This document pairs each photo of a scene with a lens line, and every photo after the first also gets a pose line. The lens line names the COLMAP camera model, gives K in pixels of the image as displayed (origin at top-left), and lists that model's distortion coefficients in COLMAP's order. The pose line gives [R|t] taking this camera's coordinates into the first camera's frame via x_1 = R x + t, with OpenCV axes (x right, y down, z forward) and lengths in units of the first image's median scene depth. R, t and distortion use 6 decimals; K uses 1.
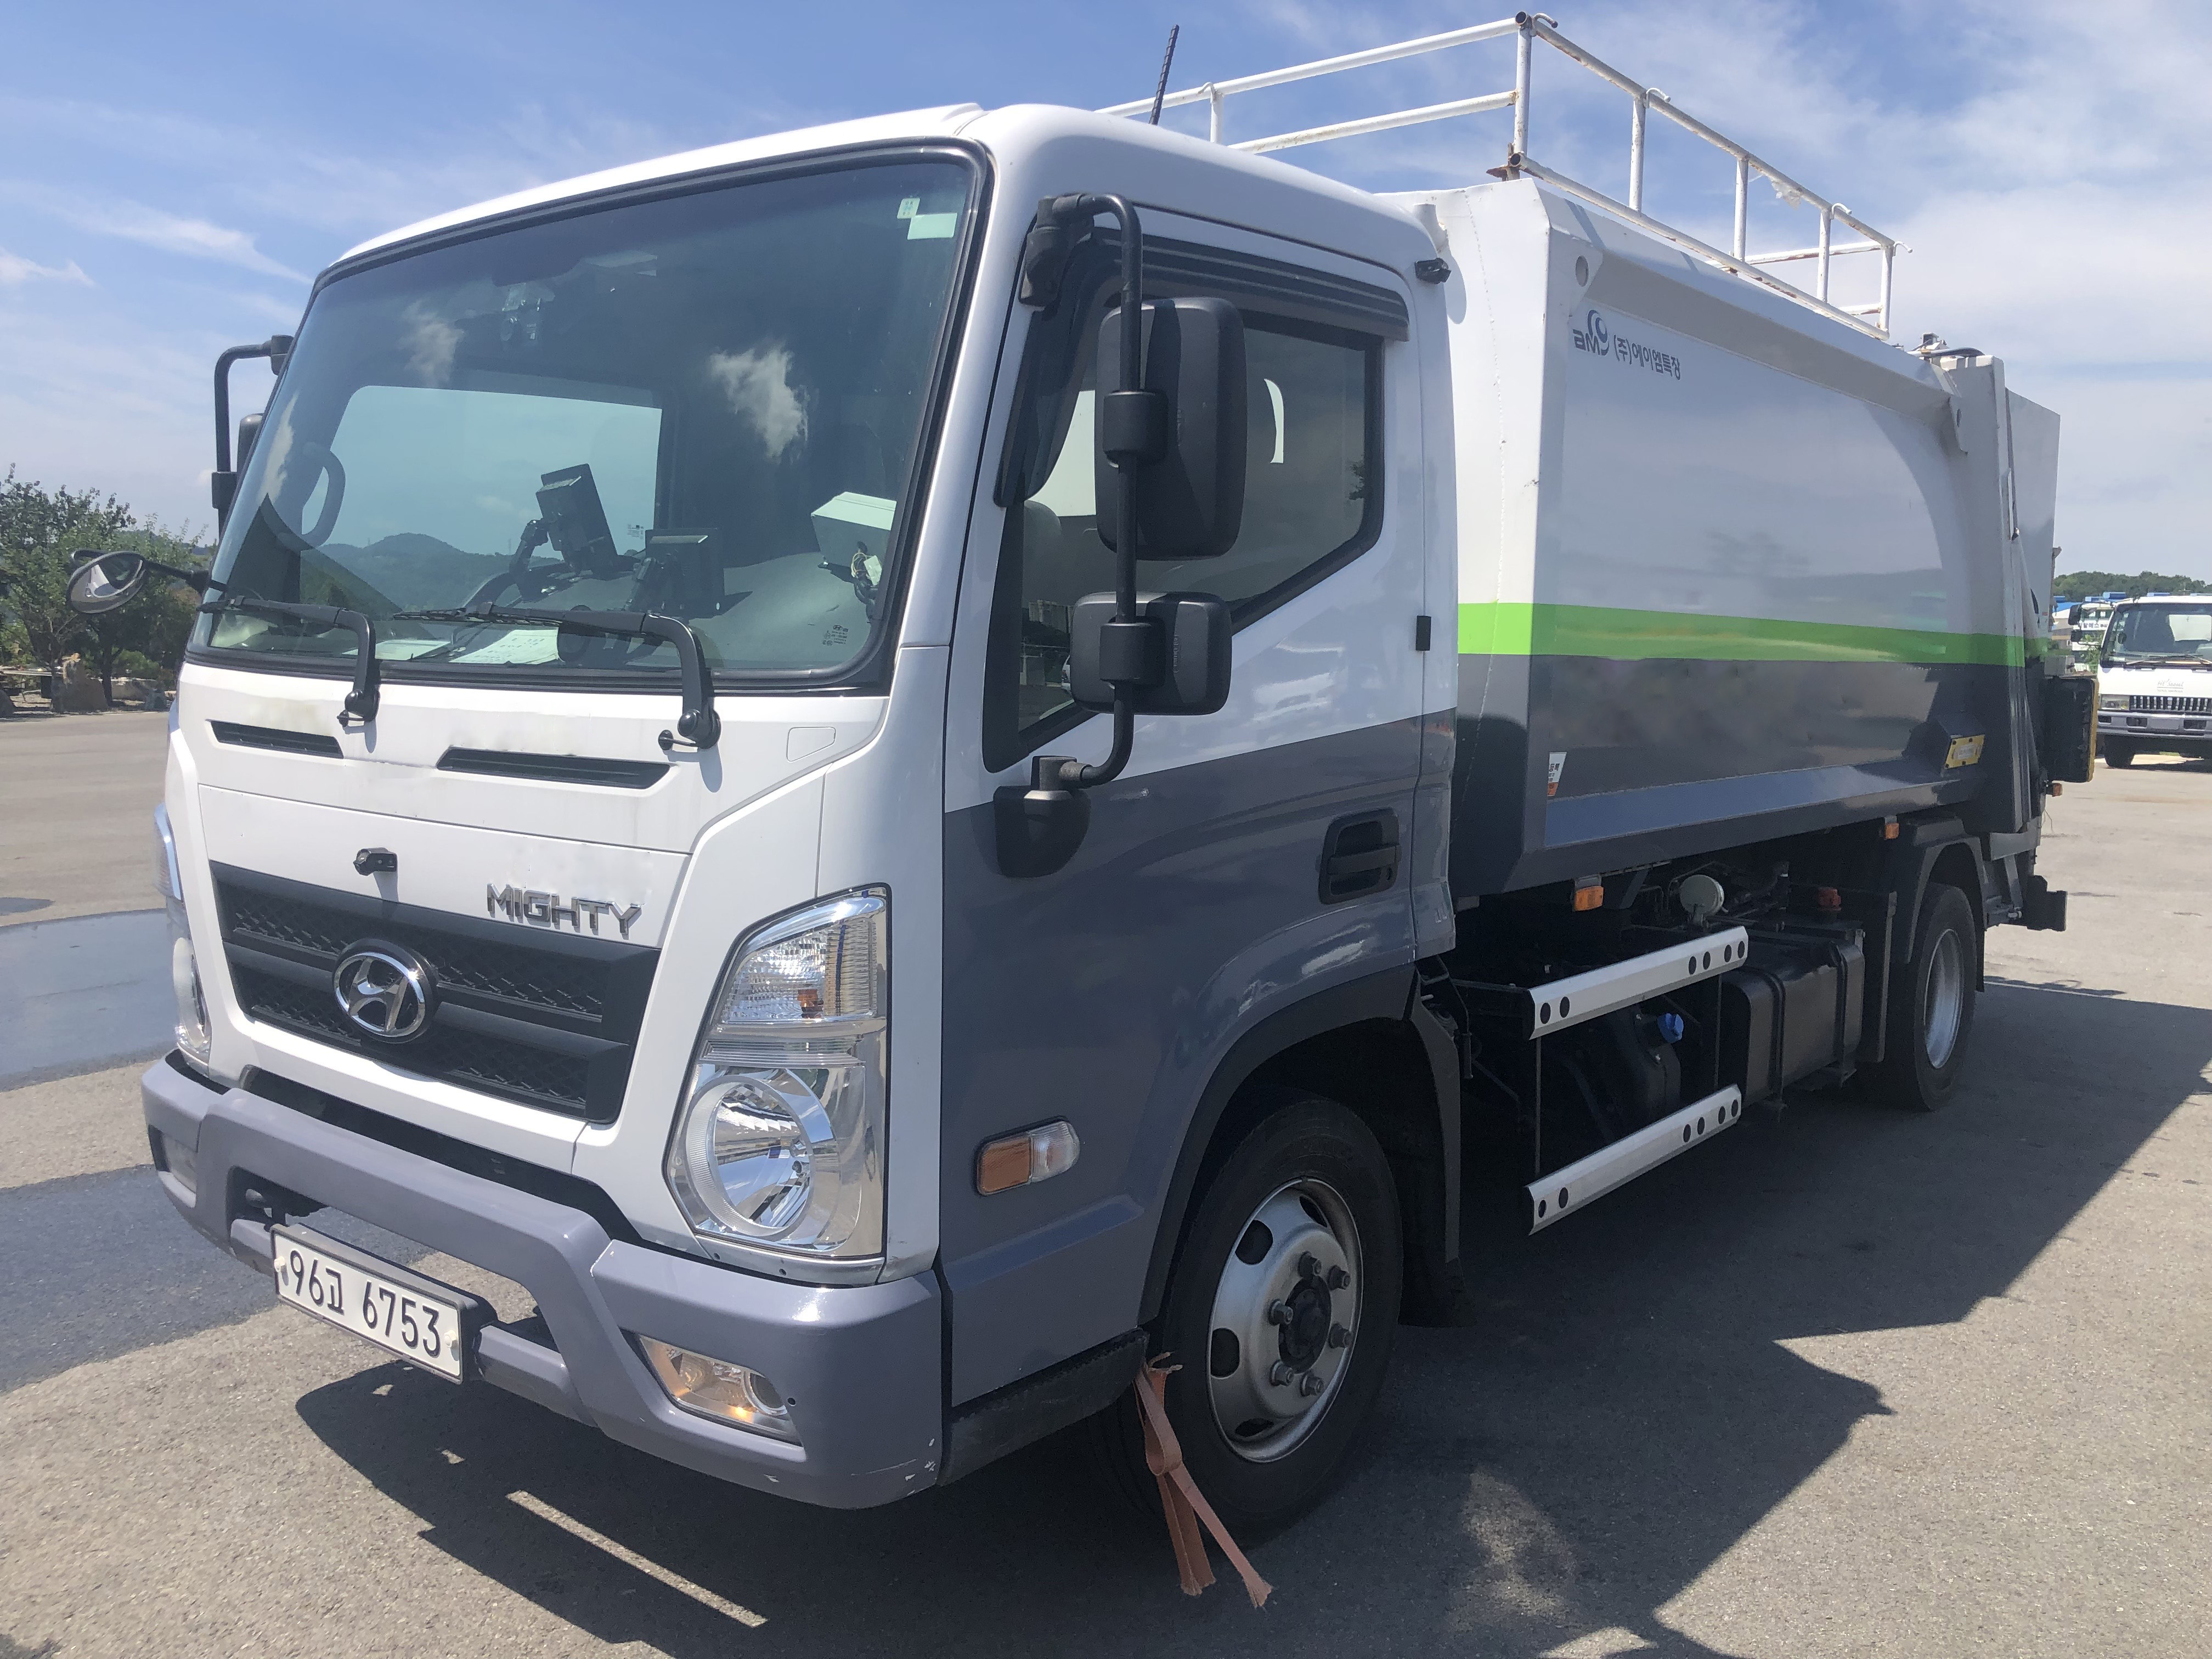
lens RADIAL K [[1830.5, 0, 1104.6], [0, 1830.5, 821.9], [0, 0, 1]] dist [0.002602, -0.028602]
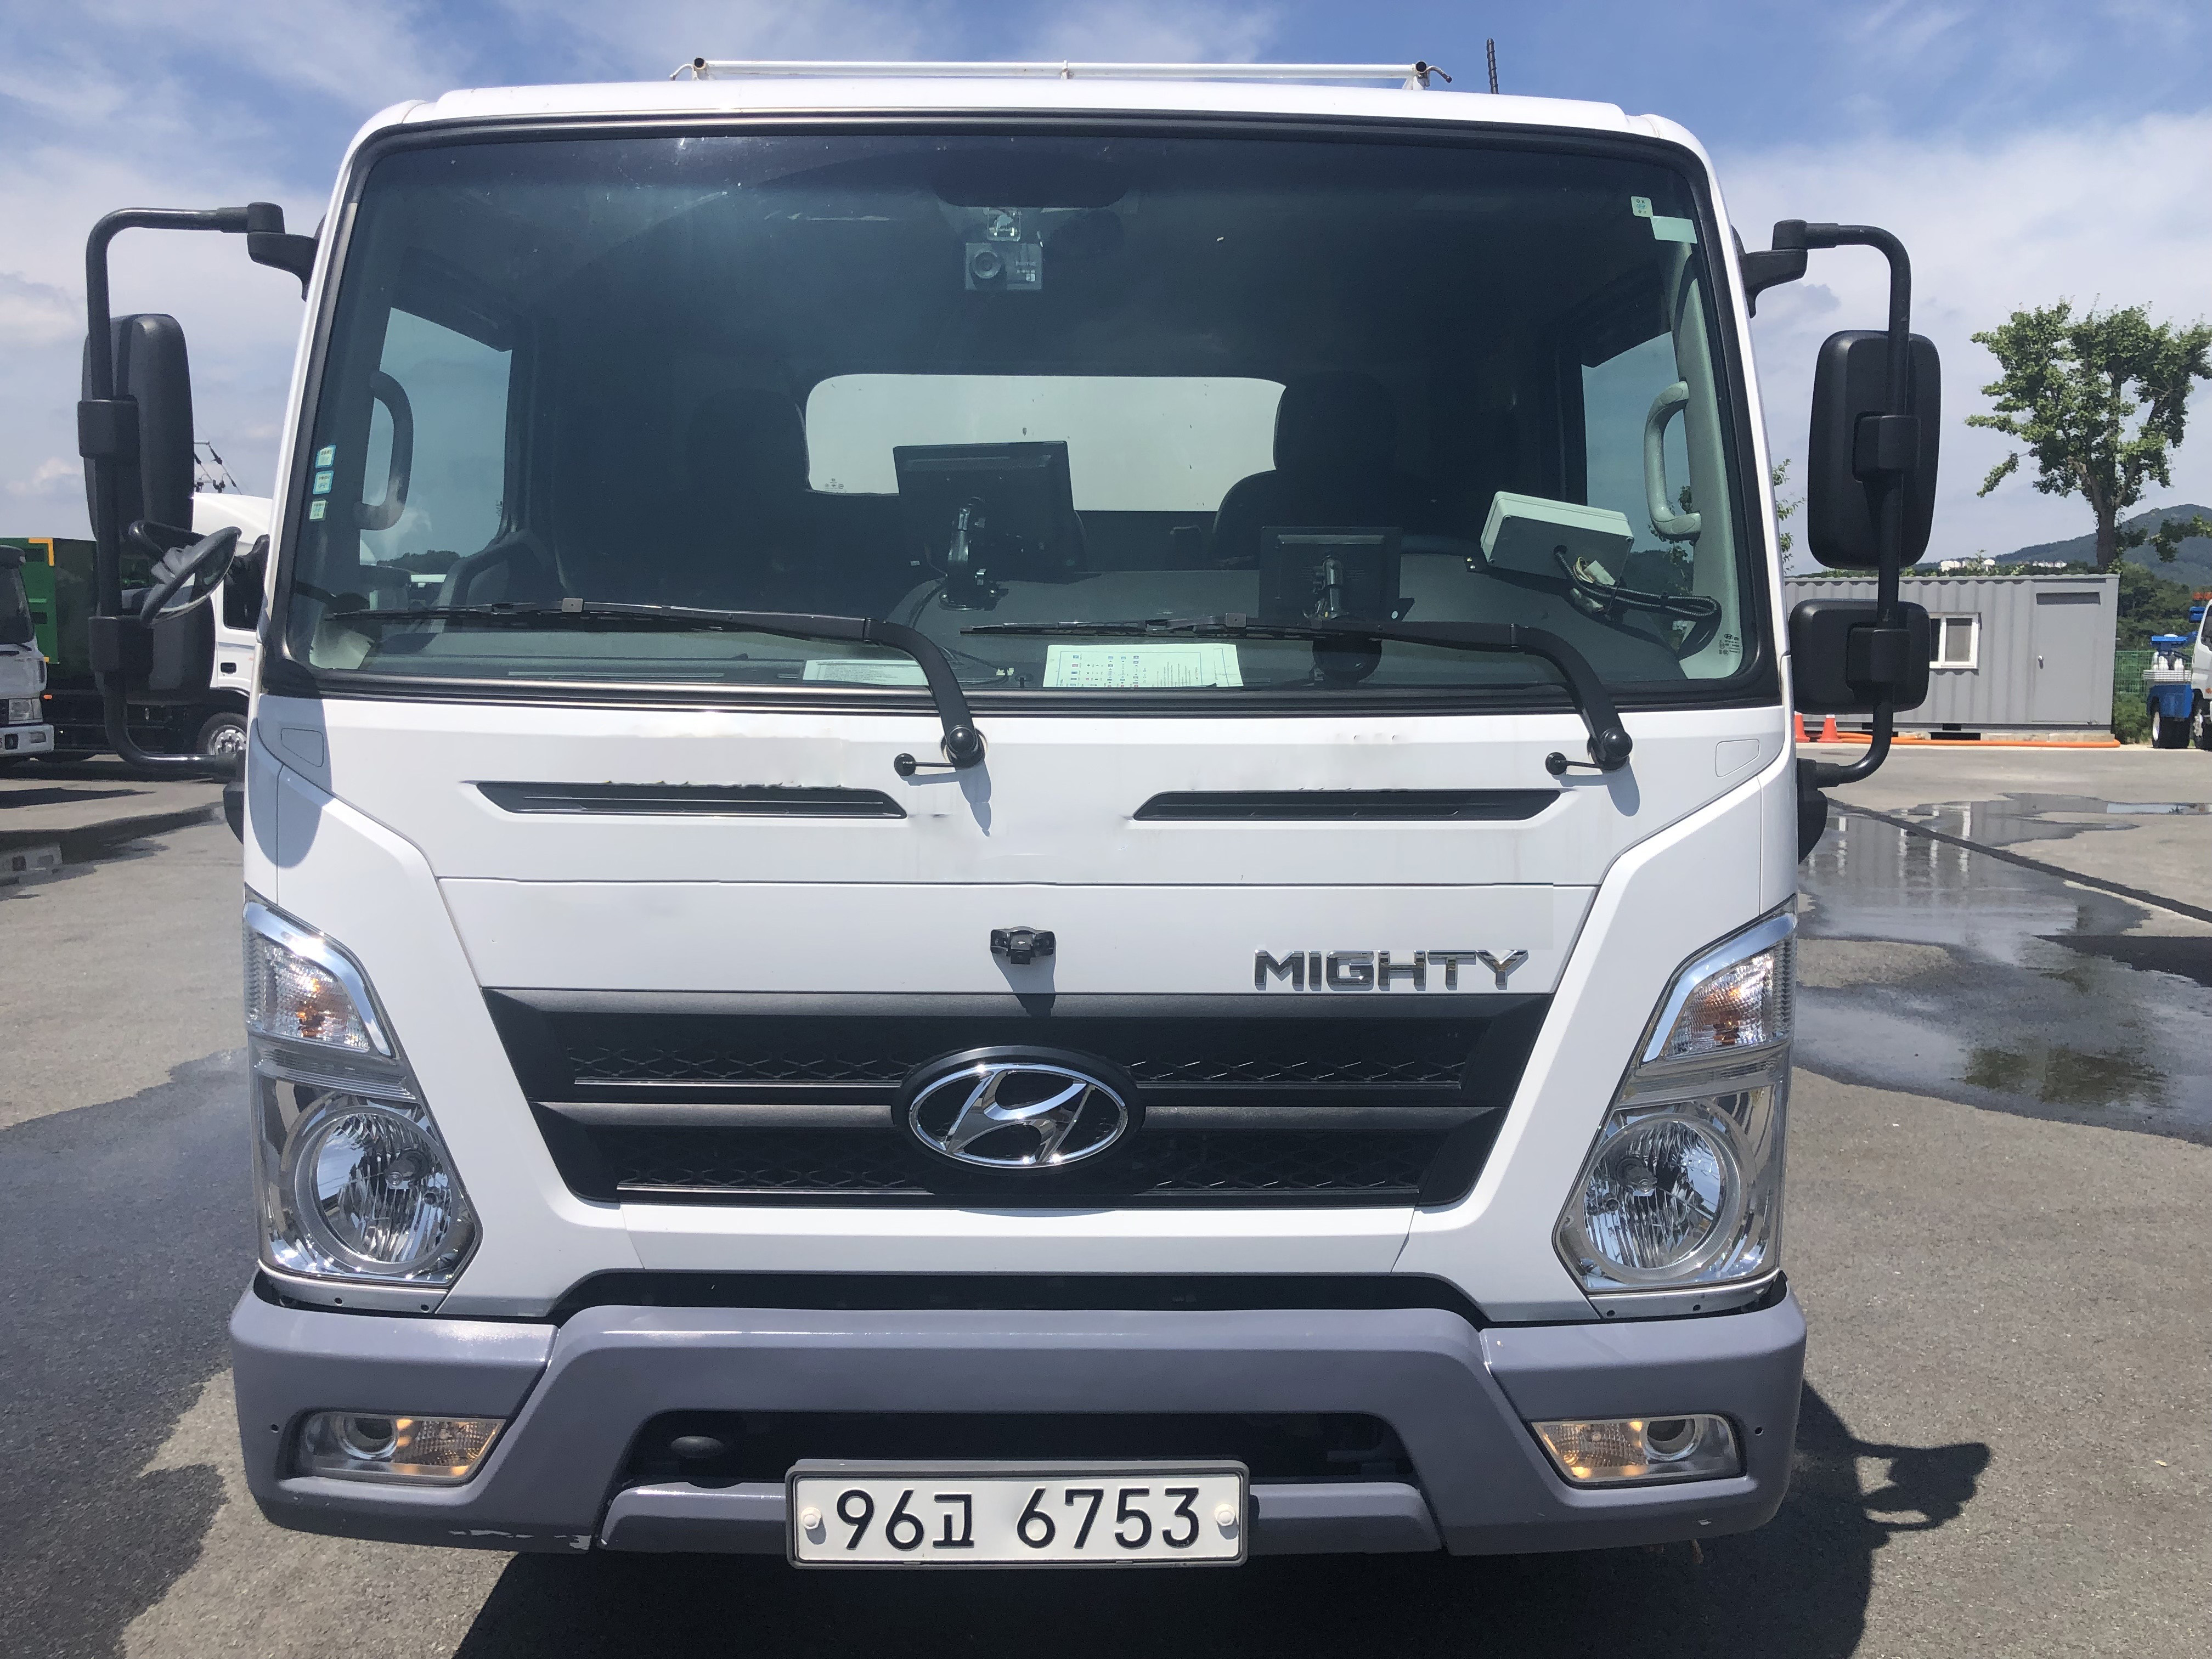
lens RADIAL K [[1830.5, 0, 1107.9], [0, 1830.5, 821.7], [0, 0, 1]] dist [0.002602, -0.028602]
pose [[0.771281, -0.076114, 0.631928, -0.880093], [0.072499, 0.996868, 0.031584, -0.054085], [-0.632352, 0.021454, 0.774384, 0.390563]]
